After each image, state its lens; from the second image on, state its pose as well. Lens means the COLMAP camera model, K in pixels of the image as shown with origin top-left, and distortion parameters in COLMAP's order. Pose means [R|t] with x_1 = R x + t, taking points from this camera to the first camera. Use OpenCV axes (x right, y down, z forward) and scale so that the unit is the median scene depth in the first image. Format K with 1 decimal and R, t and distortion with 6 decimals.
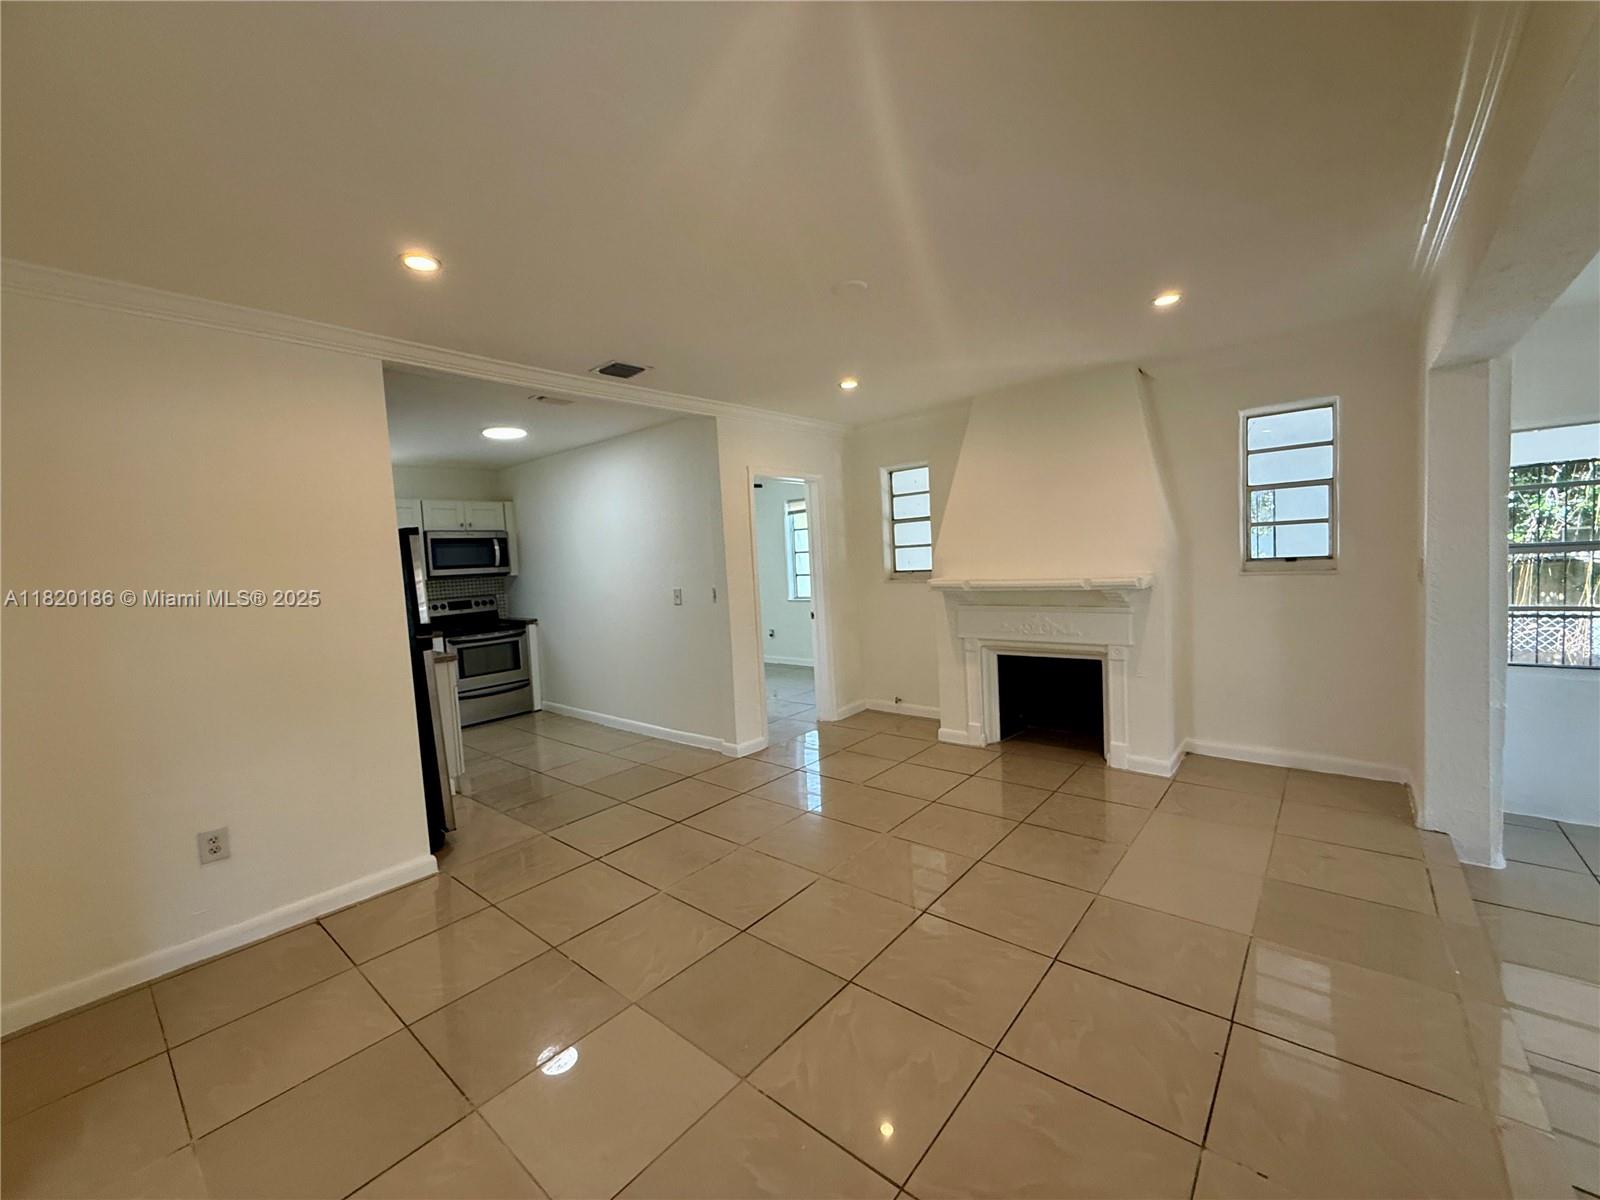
lens RADIAL K [[638.1, 0, 795.1], [0, 638.1, 602.8], [0, 0, 1]] dist [0.000152, 0.000035]
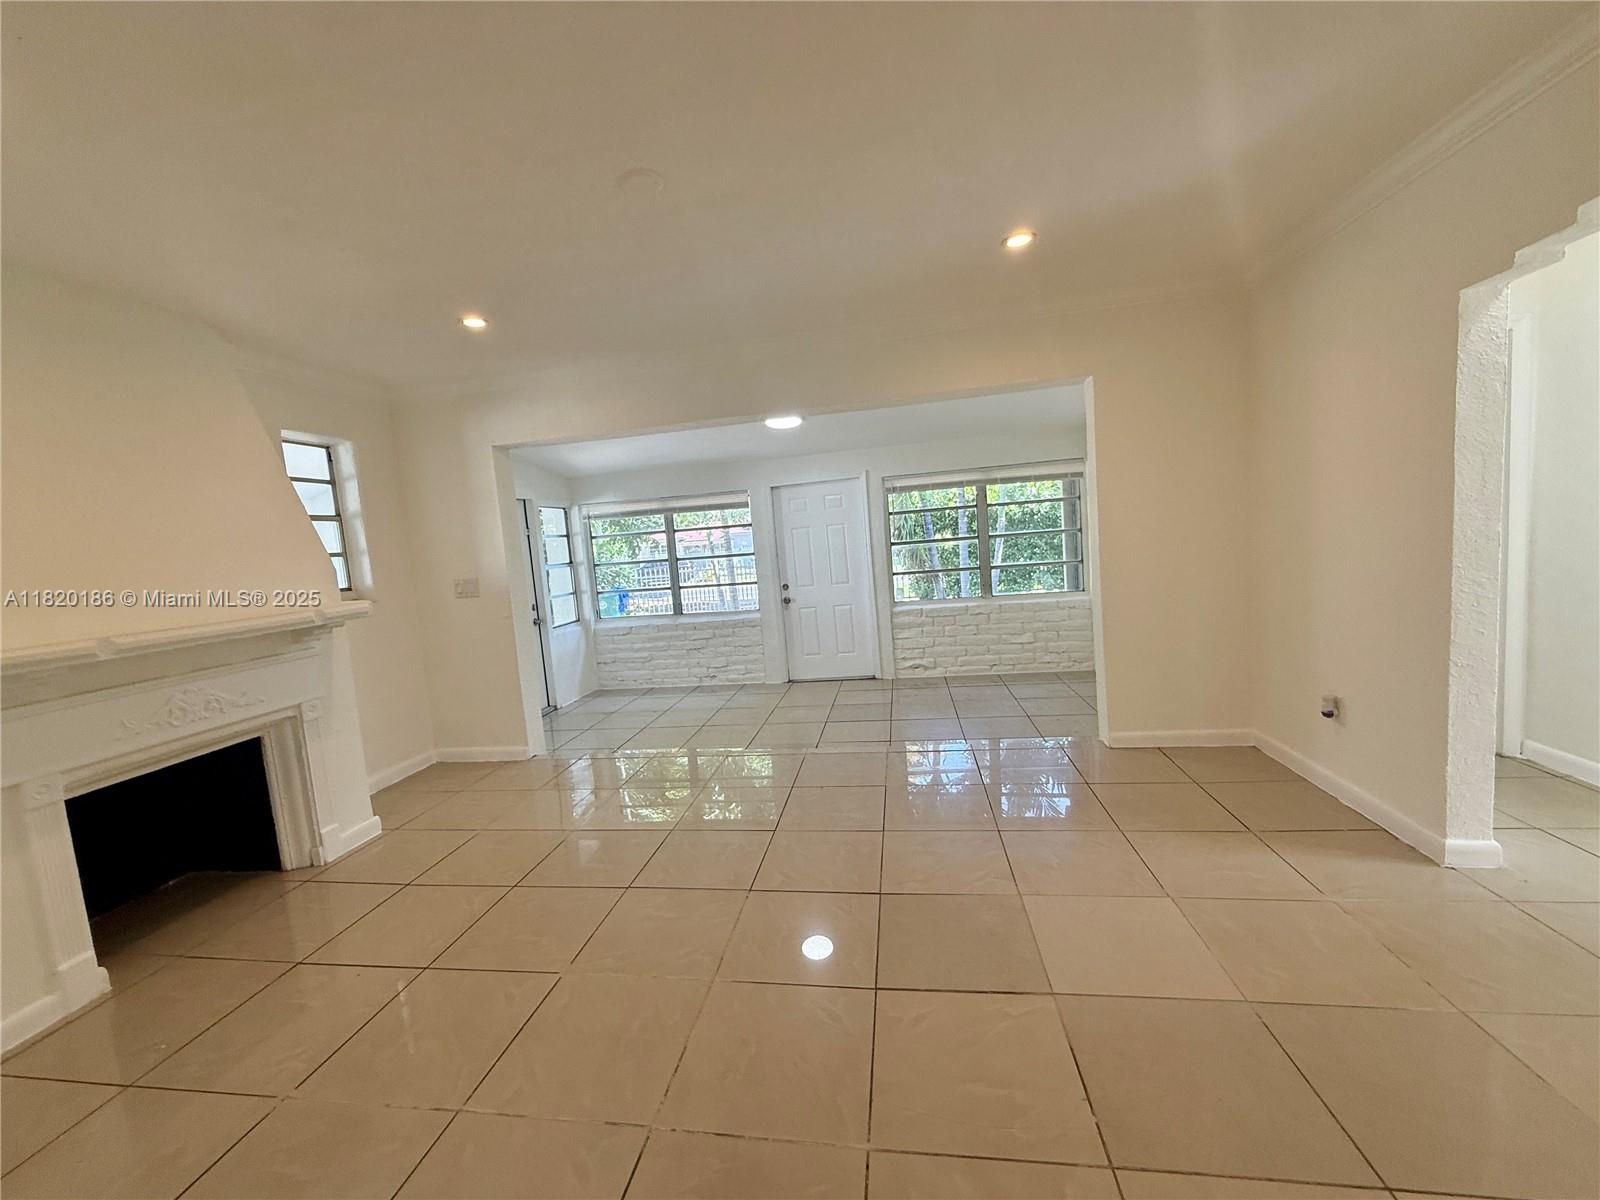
lens RADIAL K [[638.1, 0, 795.1], [0, 638.1, 602.8], [0, 0, 1]] dist [0.000152, 0.000035]
pose [[-0.515118, 0.010793, 0.857051, -0.426953], [0.168692, 0.981640, 0.089027, -0.017097], [-0.840355, 0.190437, -0.507482, 0.848696]]
